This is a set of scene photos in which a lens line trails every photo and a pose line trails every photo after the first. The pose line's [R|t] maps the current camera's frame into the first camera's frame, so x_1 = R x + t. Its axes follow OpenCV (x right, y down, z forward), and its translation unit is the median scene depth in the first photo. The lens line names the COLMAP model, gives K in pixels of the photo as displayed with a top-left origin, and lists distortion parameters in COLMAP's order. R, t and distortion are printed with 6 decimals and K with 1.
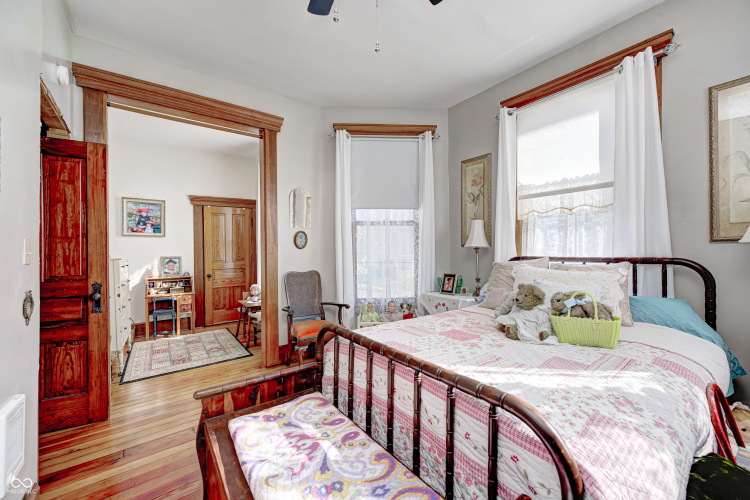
lens RADIAL K [[295.1, 0, 376.5], [0, 295.1, 251.6], [0, 0, 1]] dist [-0.003216, 0.000225]
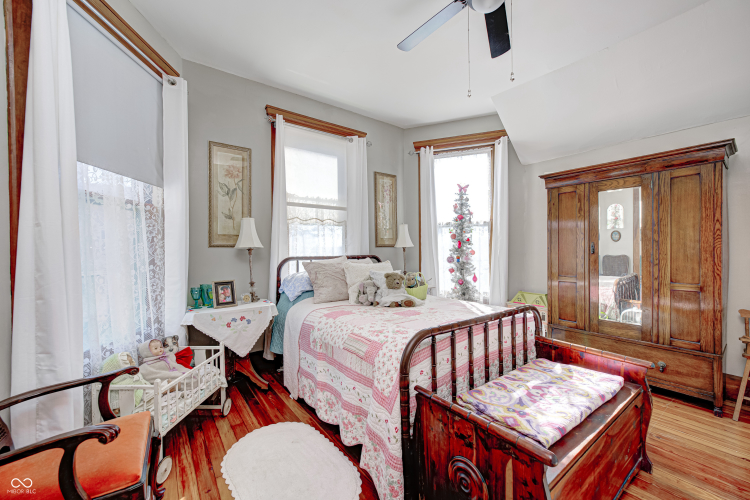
lens RADIAL K [[295.1, 0, 375.5], [0, 295.1, 250.6], [0, 0, 1]] dist [-0.003216, 0.000225]
pose [[0.010732, 0.009678, 0.999896, -0.646967], [0.012499, 0.999874, -0.009812, 0.007797], [-0.999864, 0.012603, 0.010609, 0.697310]]
